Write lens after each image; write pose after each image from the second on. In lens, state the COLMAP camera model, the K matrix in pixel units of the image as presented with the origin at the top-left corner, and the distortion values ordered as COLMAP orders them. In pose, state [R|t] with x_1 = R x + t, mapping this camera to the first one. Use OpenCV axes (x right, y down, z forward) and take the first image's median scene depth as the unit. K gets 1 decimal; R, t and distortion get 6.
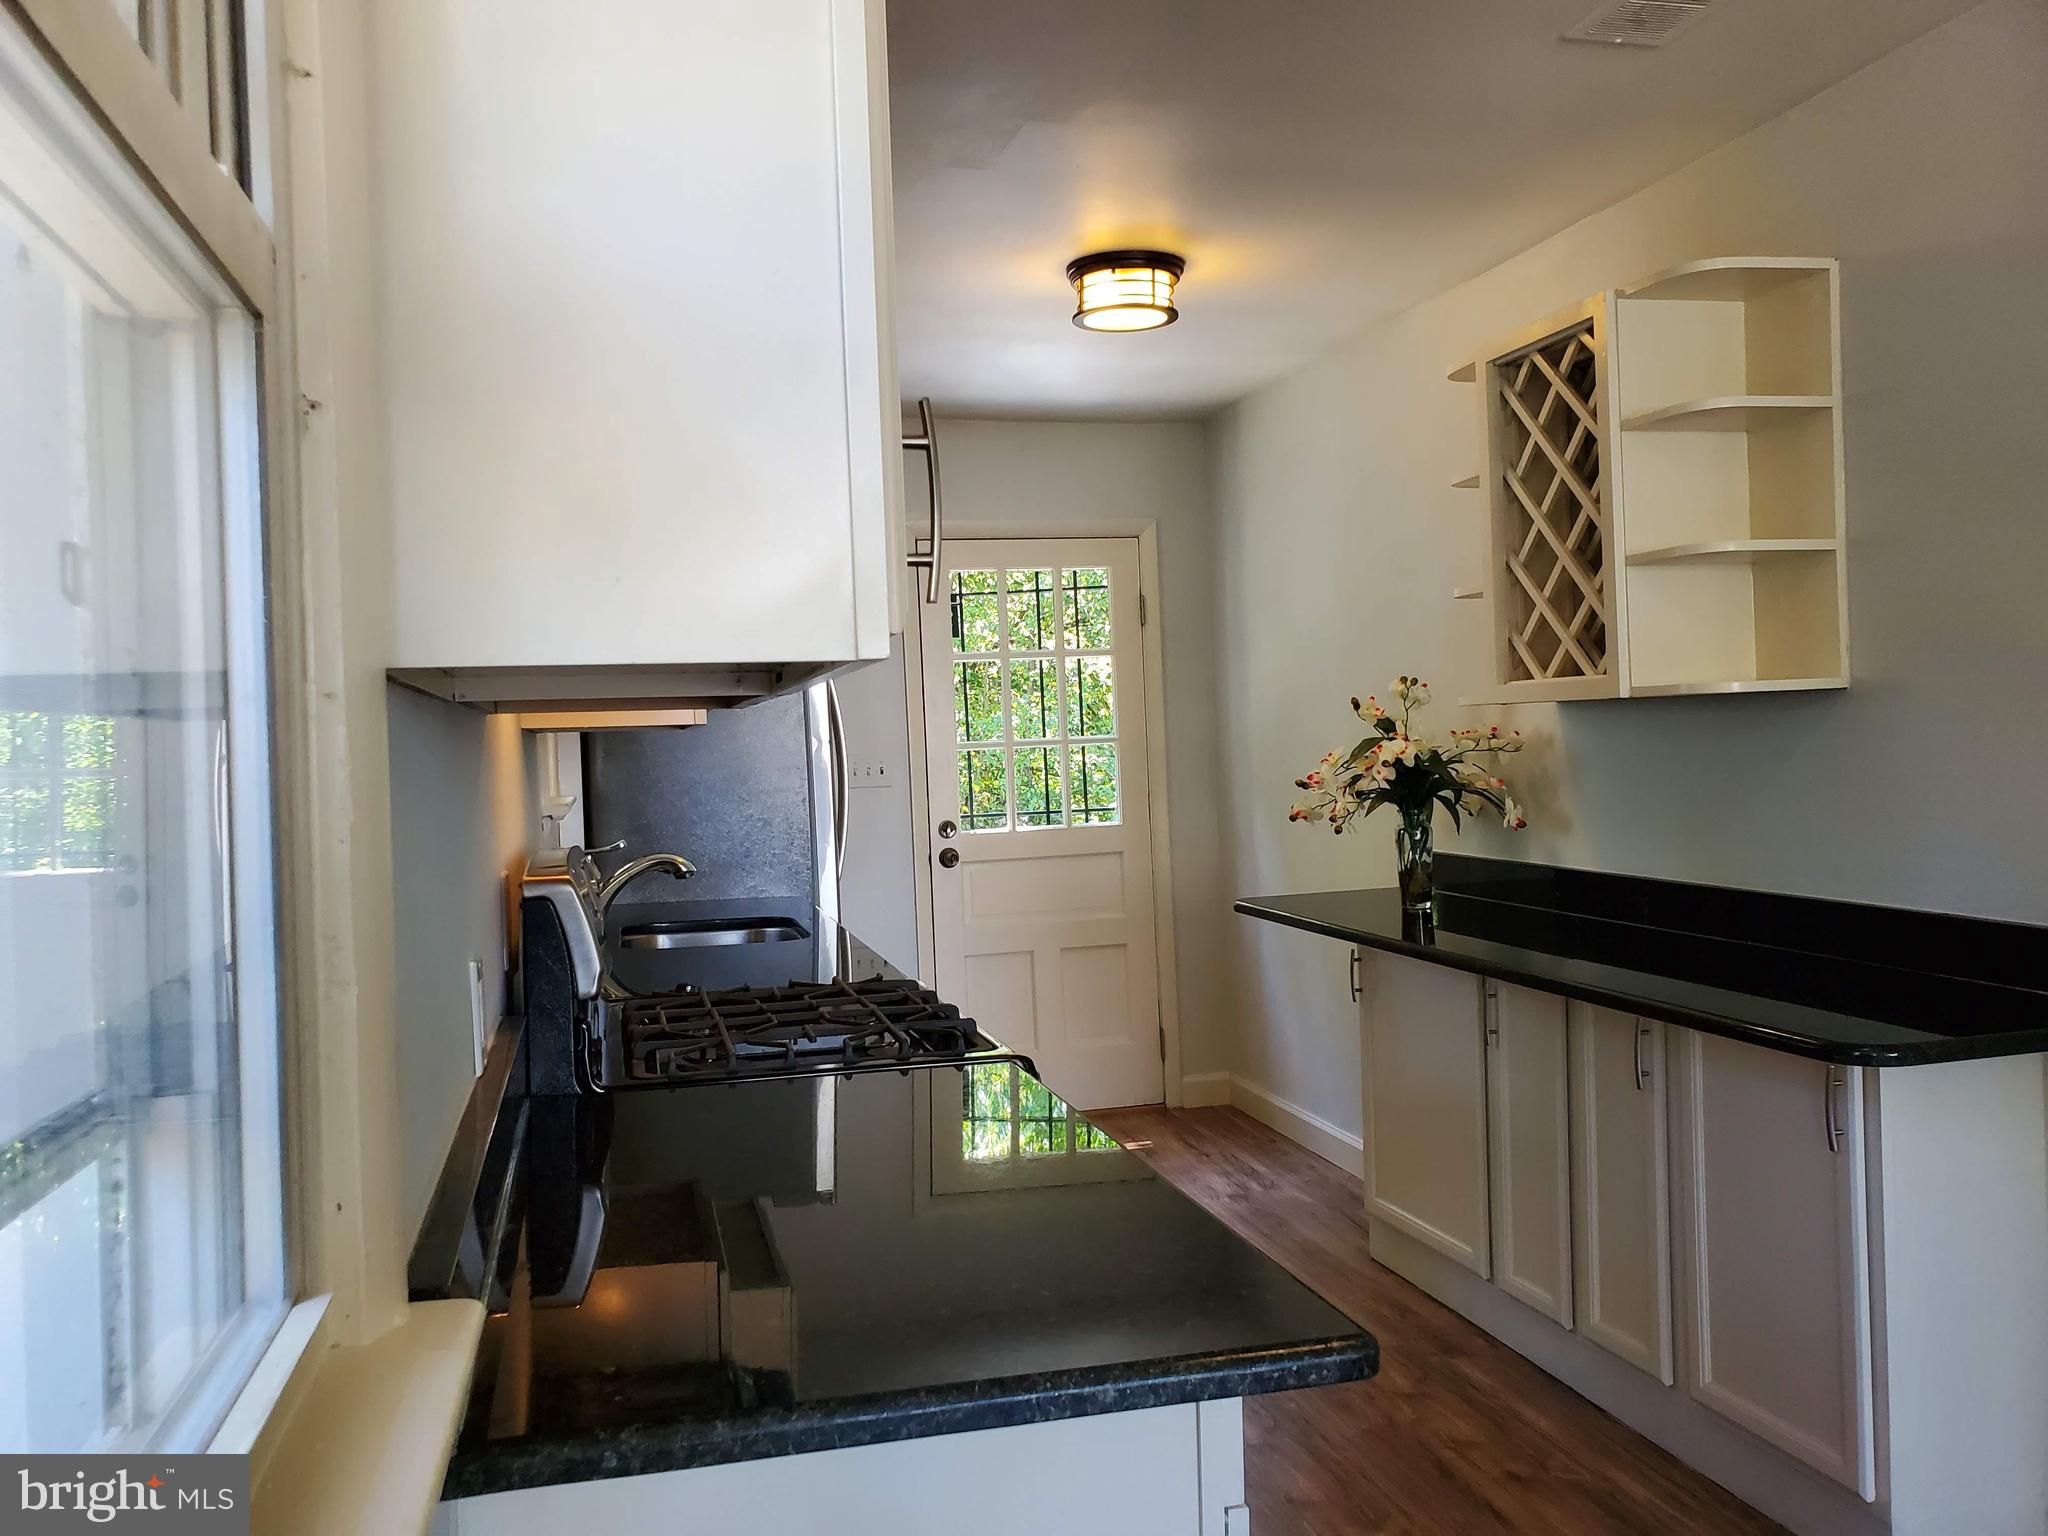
lens RADIAL K [[1607.2, 0, 1011.1], [0, 1607.2, 761.3], [0, 0, 1]] dist [0.044888, -0.026851]
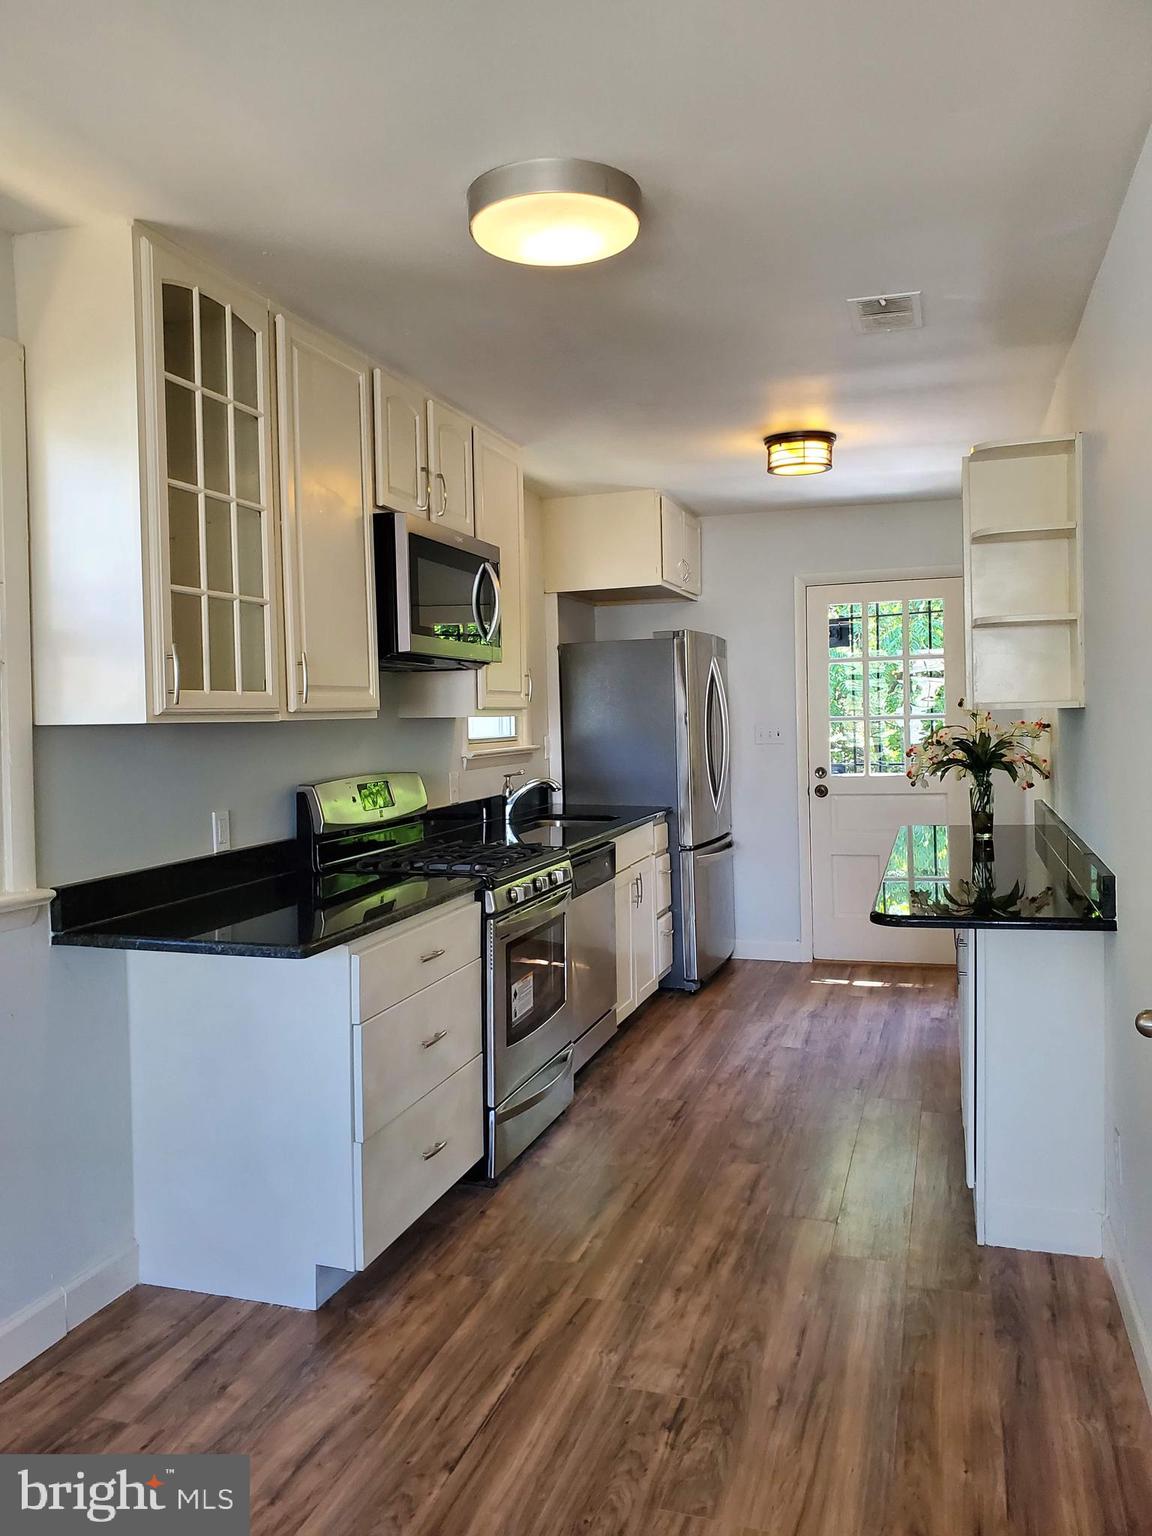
lens RADIAL K [[1205.4, 0, 563.2], [0, 1205.4, 758.0], [0, 0, 1]] dist [0.044888, -0.026851]
pose [[0.847241, 0.036923, -0.529924, 0.529572], [-0.015156, 0.998855, 0.045366, -0.030651], [0.530993, -0.030404, 0.846831, -0.187560]]
